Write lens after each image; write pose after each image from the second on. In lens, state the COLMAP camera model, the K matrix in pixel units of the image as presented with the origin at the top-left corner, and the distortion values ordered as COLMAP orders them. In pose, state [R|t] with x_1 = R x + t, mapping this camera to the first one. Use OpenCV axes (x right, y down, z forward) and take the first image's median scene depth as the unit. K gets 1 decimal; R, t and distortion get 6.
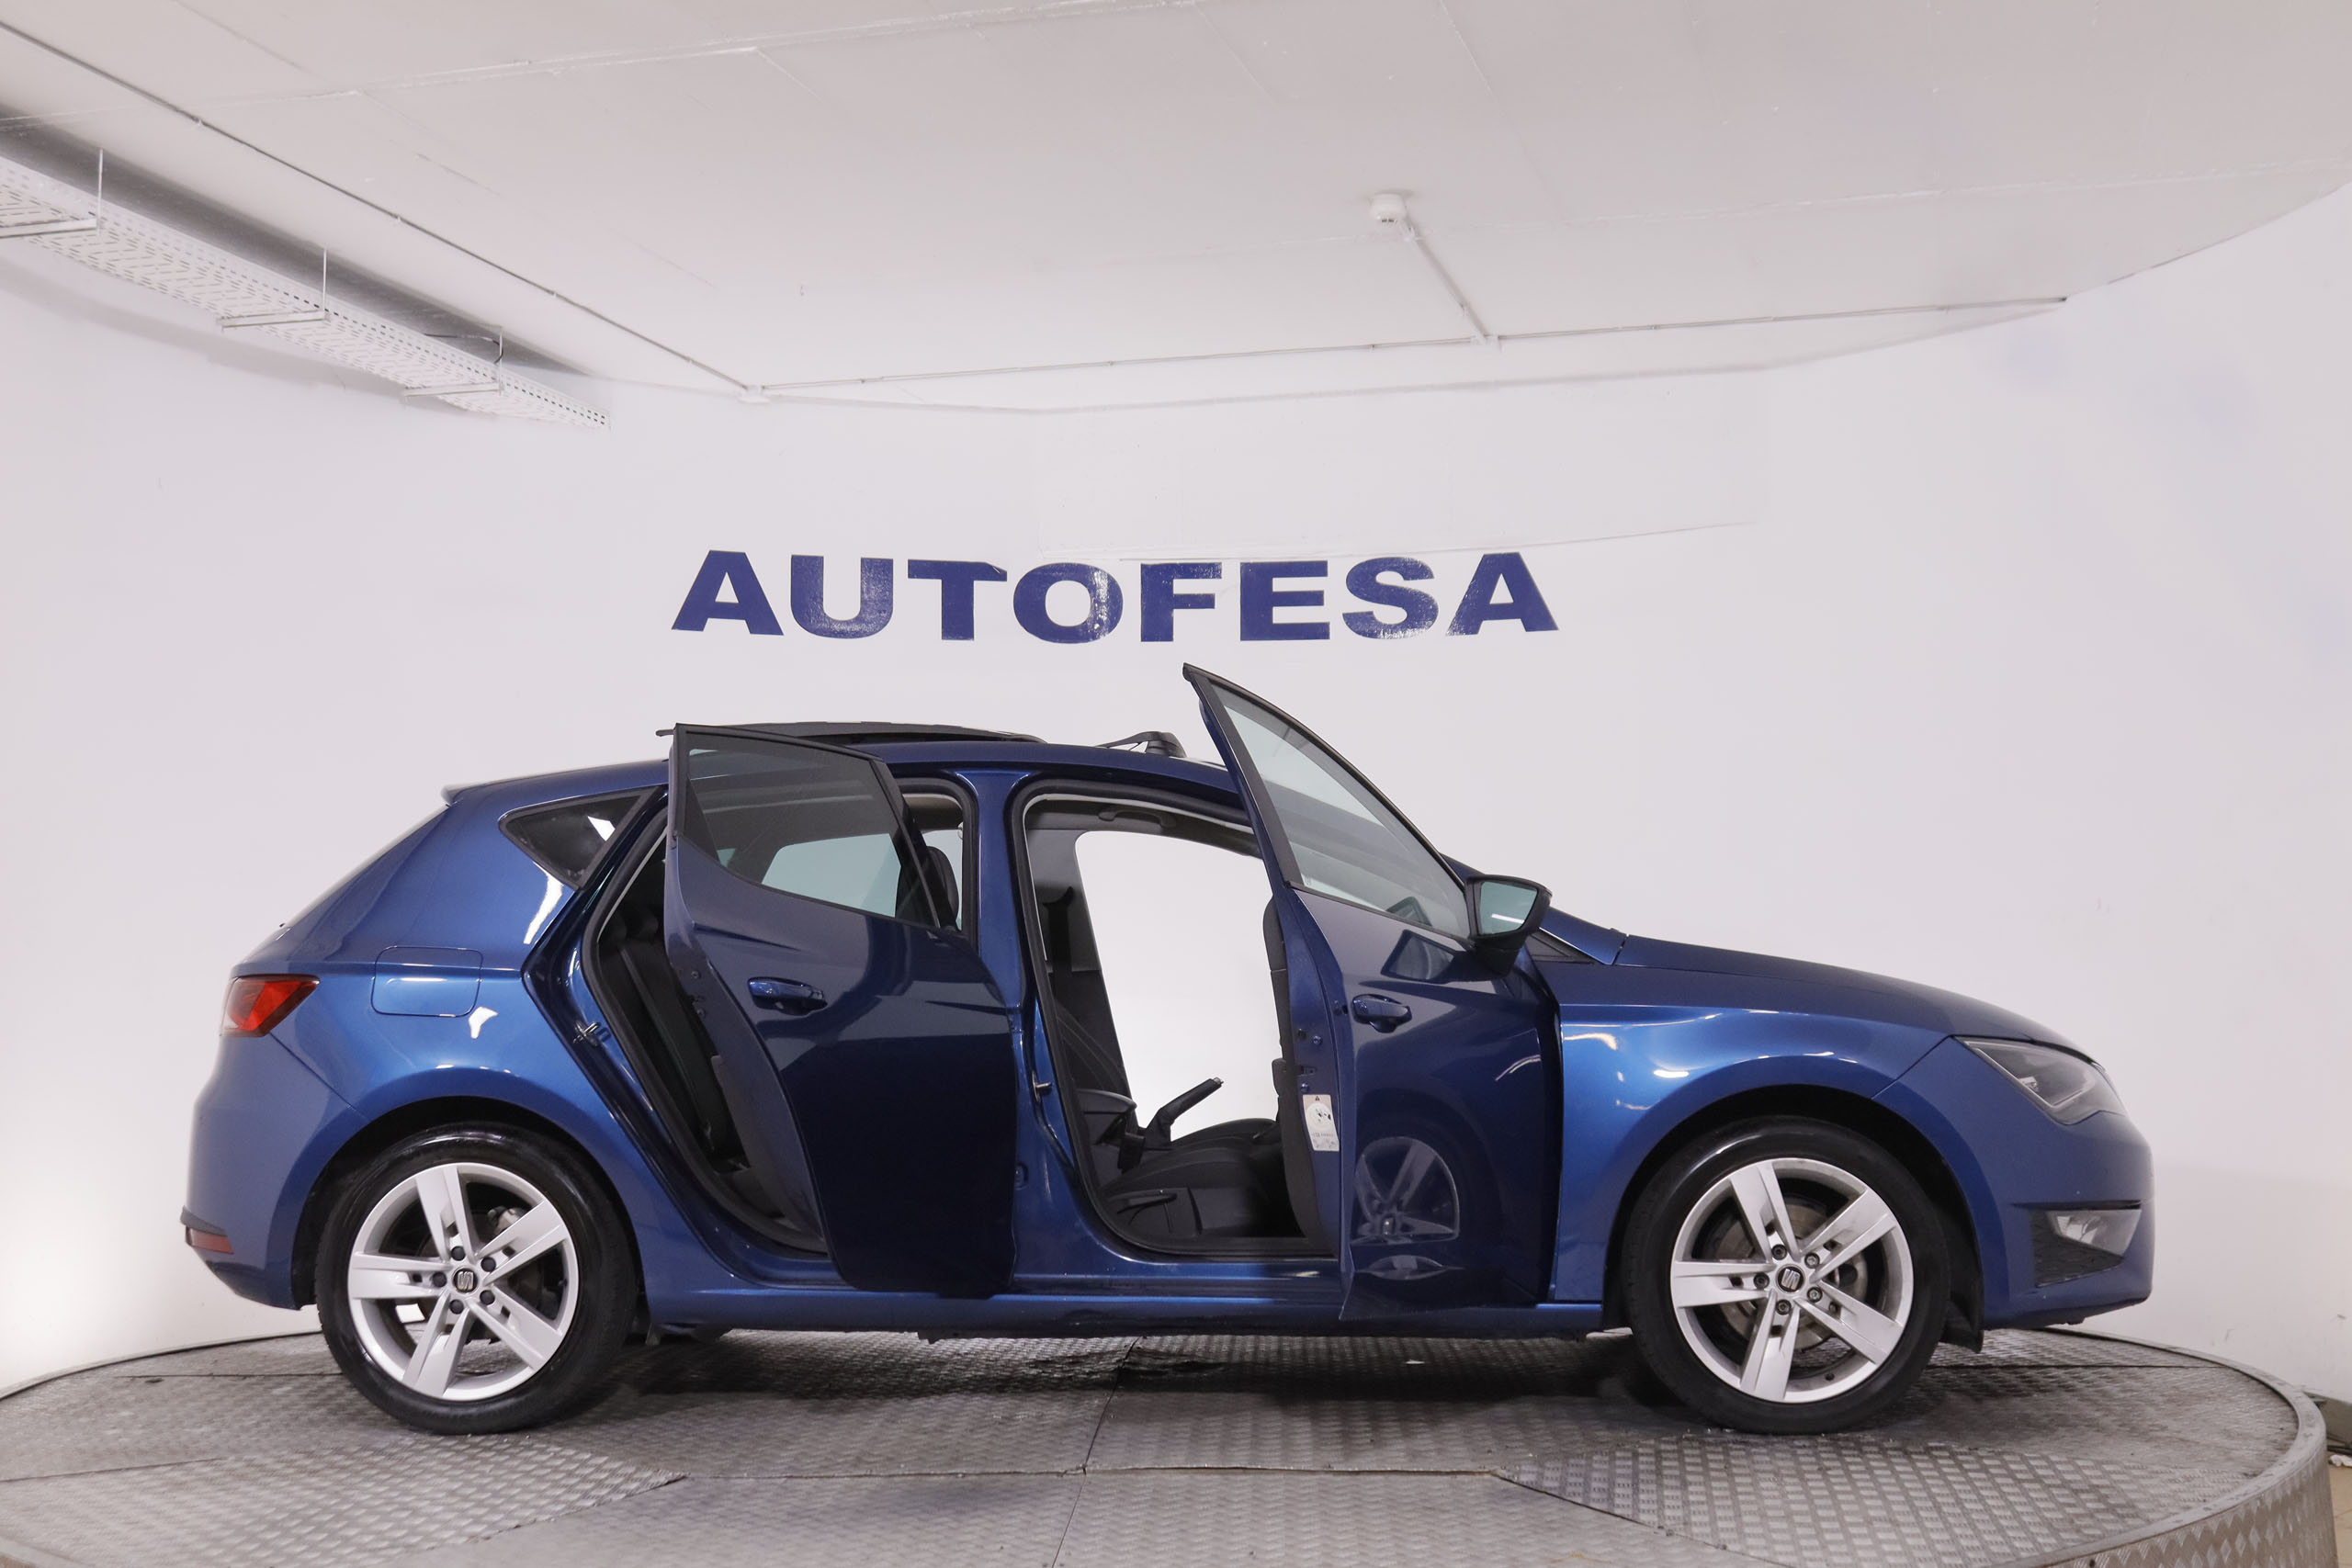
lens RADIAL K [[2878.7, 0, 1176.0], [0, 2878.7, 784.0], [0, 0, 1]] dist [-0.065998, 0.119107]
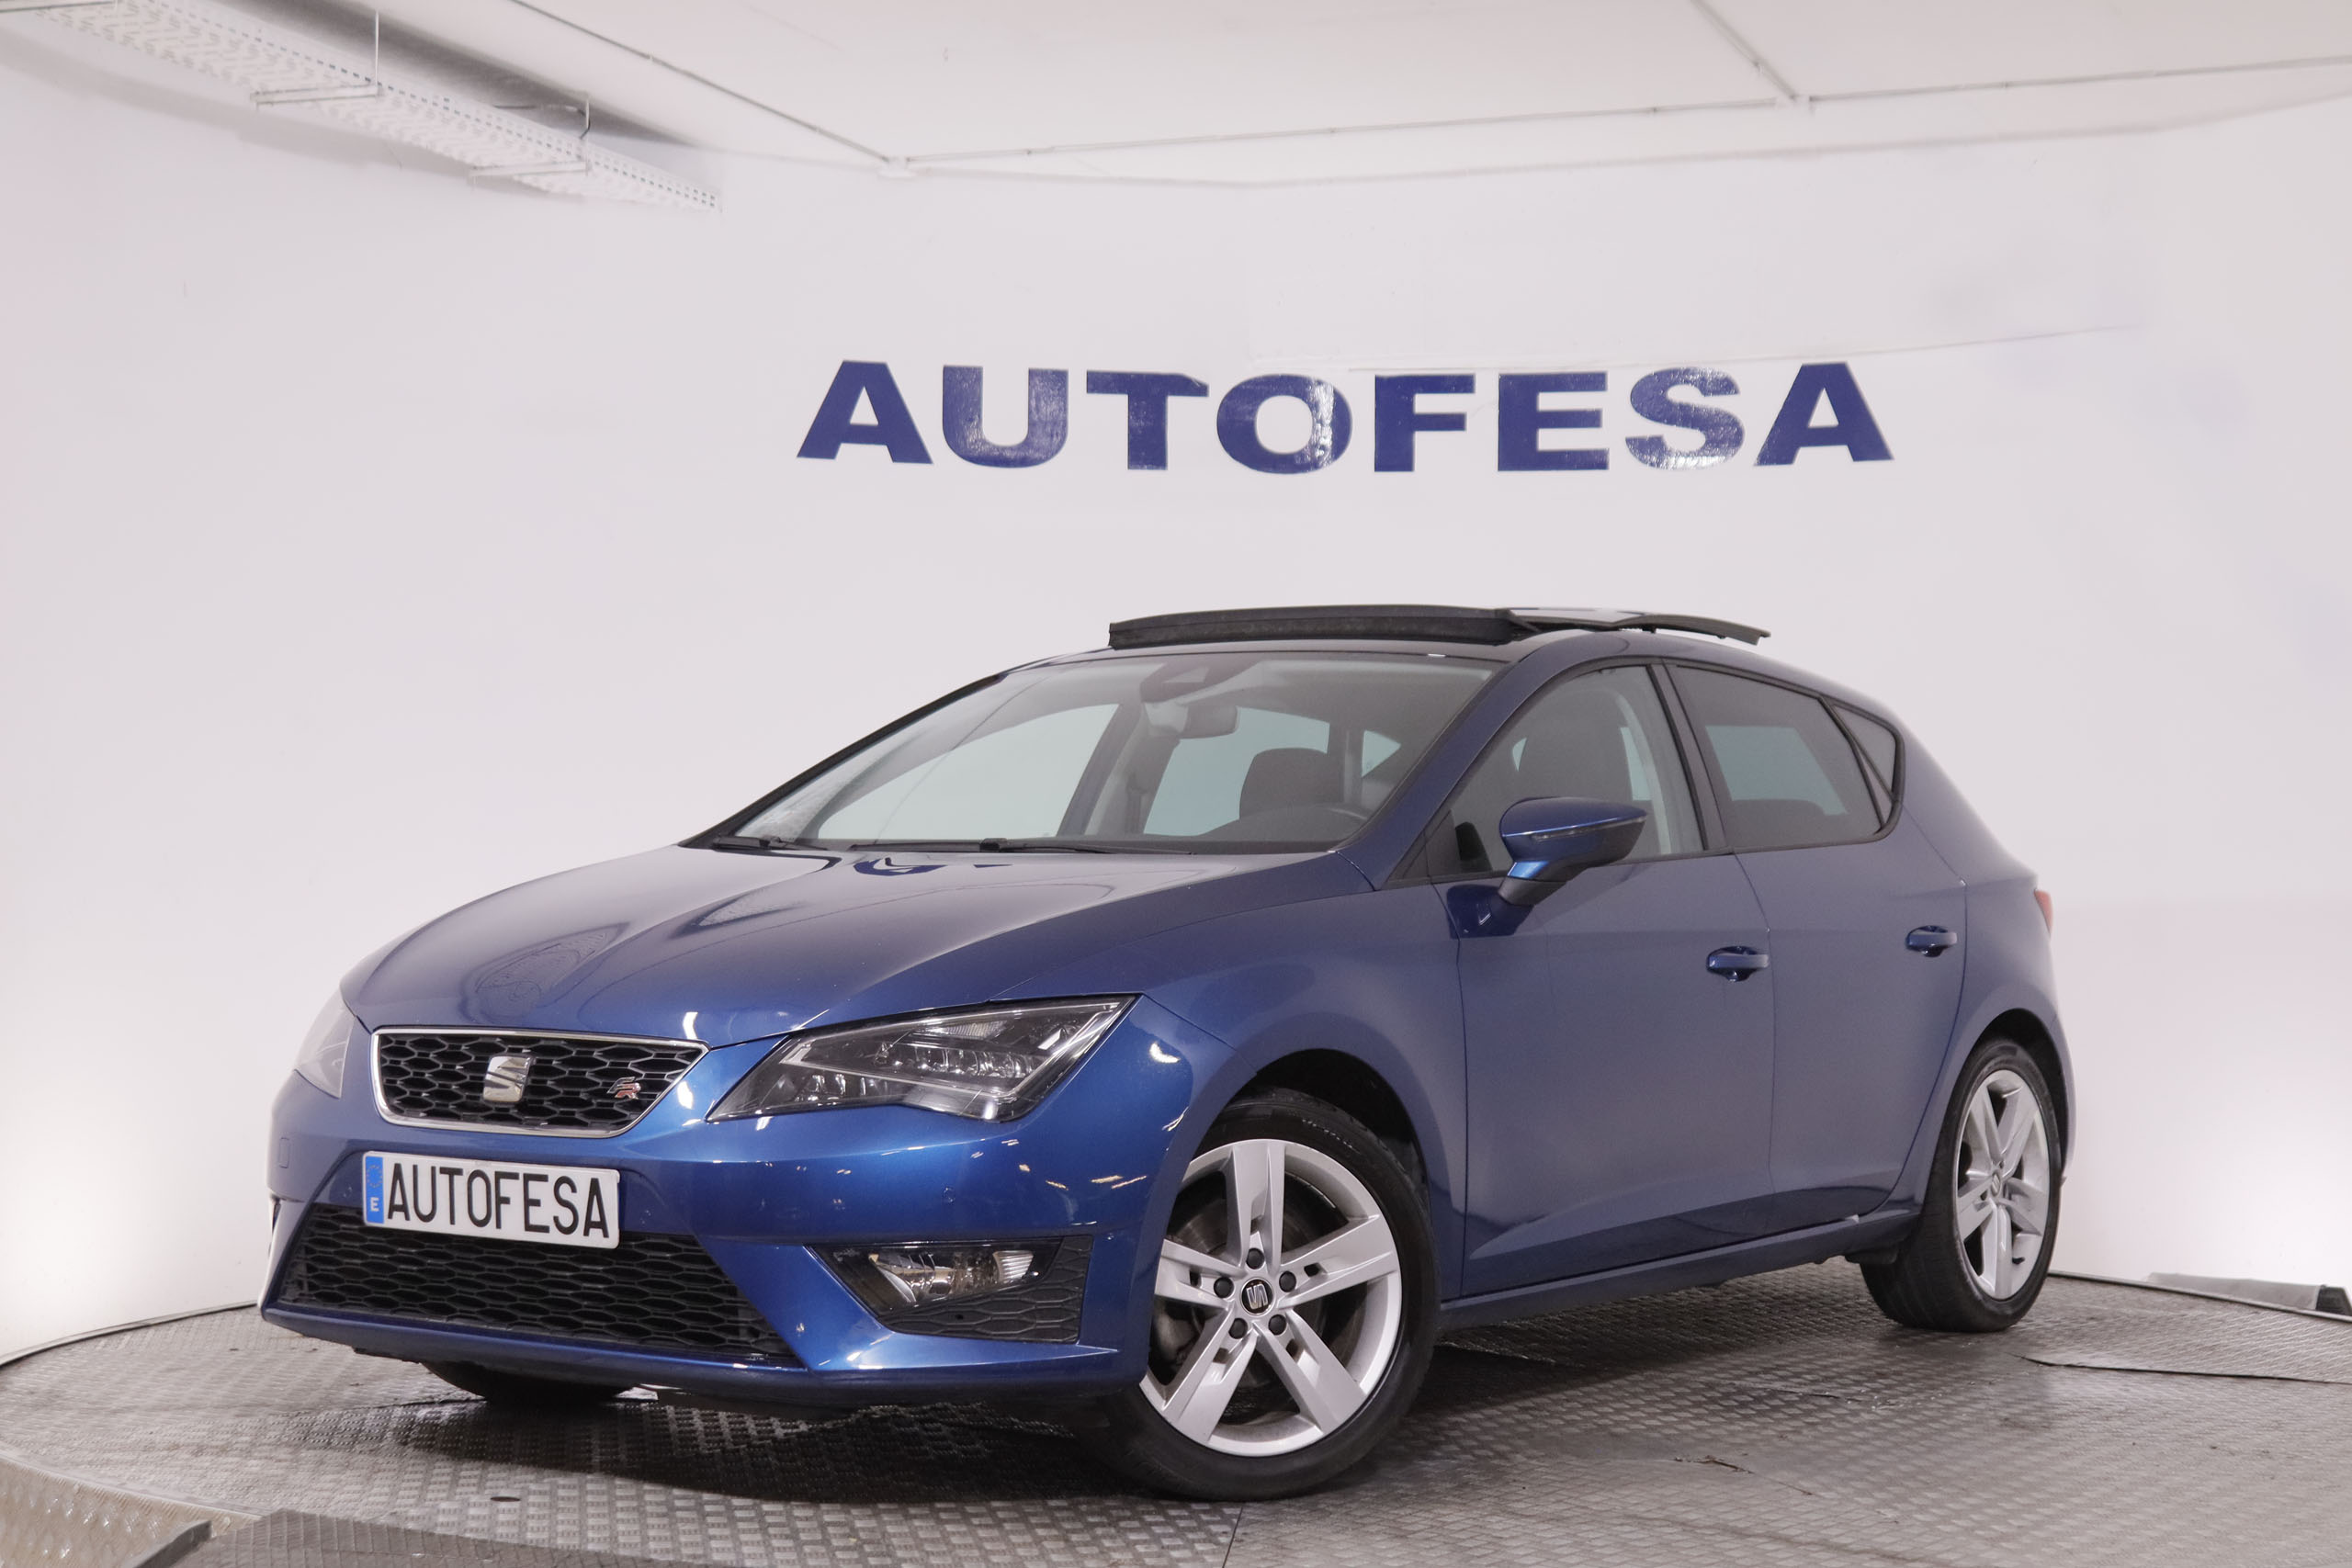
lens RADIAL K [[4017.8, 0, 1176.0], [0, 4017.8, 784.0], [0, 0, 1]] dist [0.026352, 0.032461]
pose [[0.995736, 0.009571, -0.091747, 0.037861], [-0.005639, 0.999058, 0.043021, -0.010581], [0.092073, -0.042320, 0.994853, -0.133143]]
